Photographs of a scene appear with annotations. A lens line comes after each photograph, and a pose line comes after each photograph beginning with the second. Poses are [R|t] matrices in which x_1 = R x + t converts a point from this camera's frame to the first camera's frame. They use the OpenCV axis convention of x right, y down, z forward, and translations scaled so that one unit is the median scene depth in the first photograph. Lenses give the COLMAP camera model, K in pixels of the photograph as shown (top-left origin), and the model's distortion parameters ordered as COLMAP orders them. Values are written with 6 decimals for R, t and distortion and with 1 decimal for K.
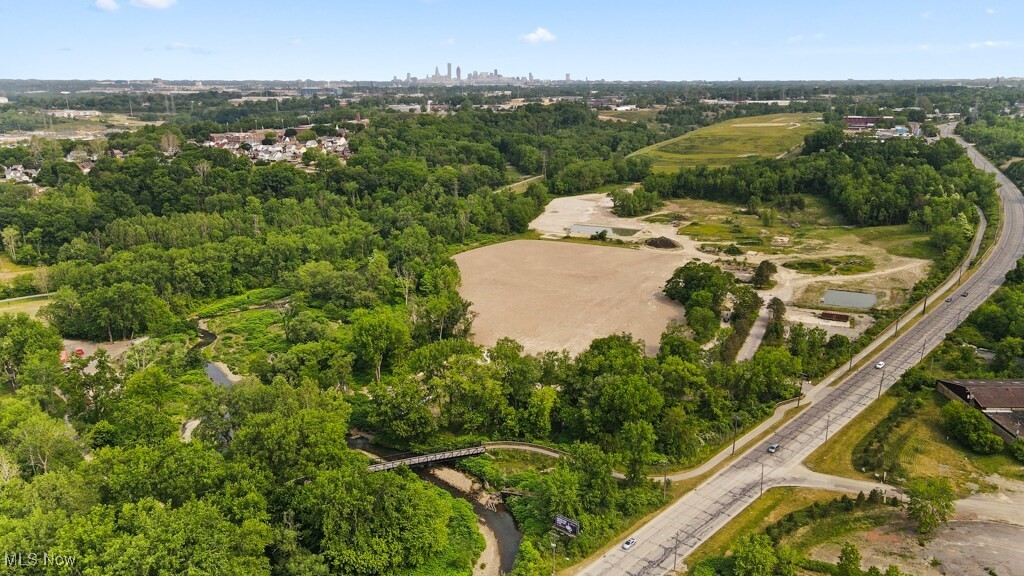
lens RADIAL K [[782.2, 0, 512.0], [0, 782.2, 288.0], [0, 0, 1]] dist [-0.002638, 0.042783]
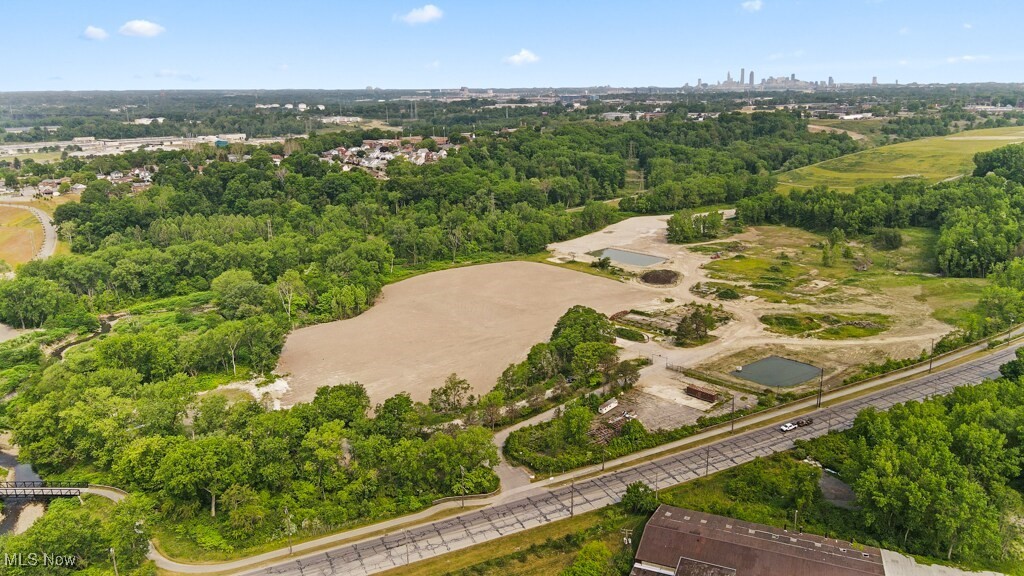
lens RADIAL K [[766.9, 0, 512.0], [0, 766.9, 288.0], [0, 0, 1]] dist [-0.004089, 0.044583]
pose [[0.927098, 0.086039, -0.364811, 0.328295], [-0.086971, 0.996114, 0.013910, -0.040491], [0.364590, 0.018832, 0.930978, 0.142616]]
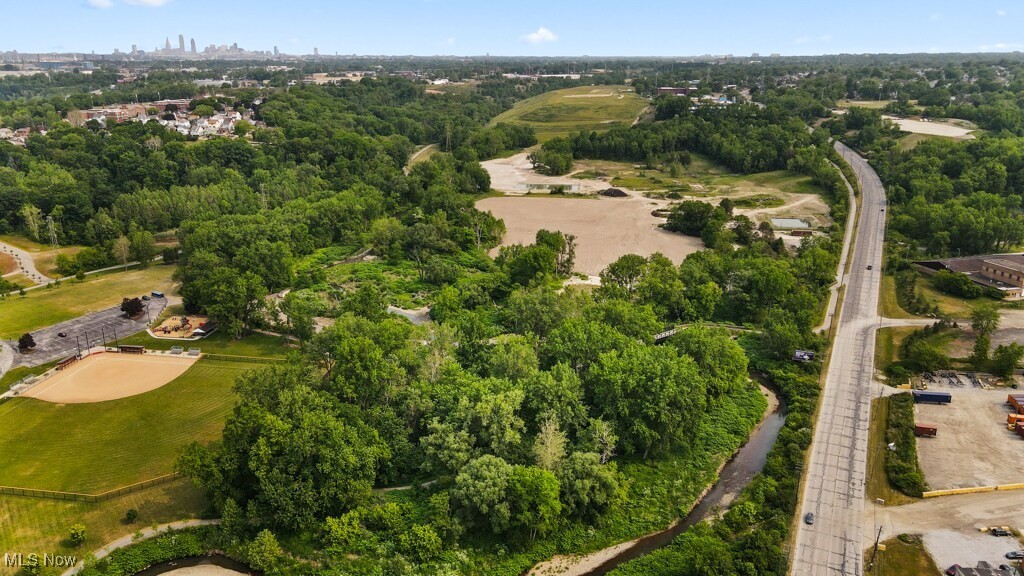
lens RADIAL K [[794.1, 0, 512.0], [0, 794.1, 288.0], [0, 0, 1]] dist [-0.006431, 0.043623]
pose [[0.947849, -0.085555, 0.307023, -0.311548], [0.077669, 0.996261, 0.037836, 0.025794], [-0.309112, -0.012017, 0.950950, -0.089438]]
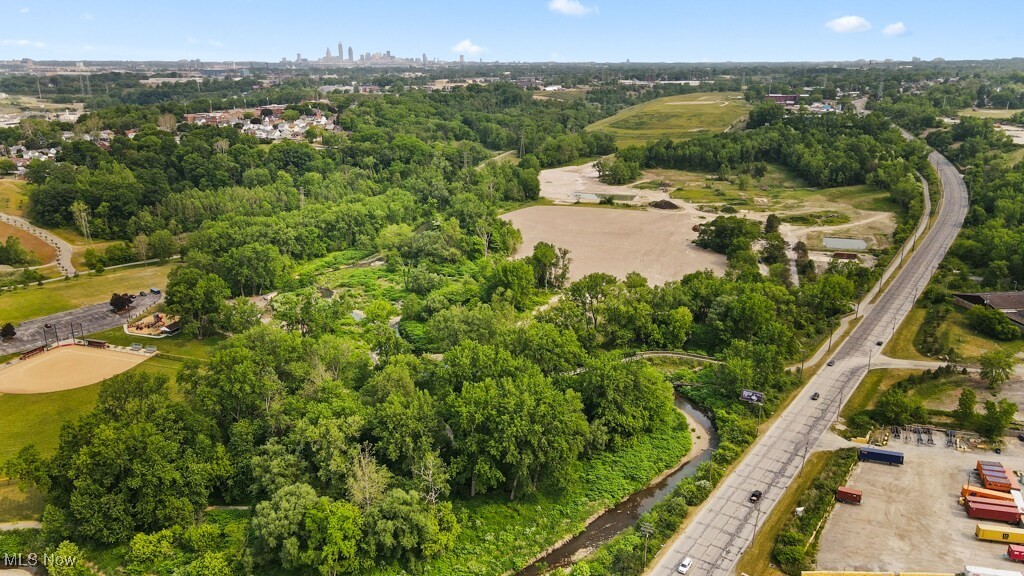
lens RADIAL K [[782.2, 0, 512.0], [0, 782.2, 288.0], [0, 0, 1]] dist [-0.002638, 0.042783]
pose [[0.989781, -0.038555, 0.137284, -0.174851], [0.035546, 0.999072, 0.024303, 0.025097], [-0.138094, -0.019174, 0.990233, -0.088028]]
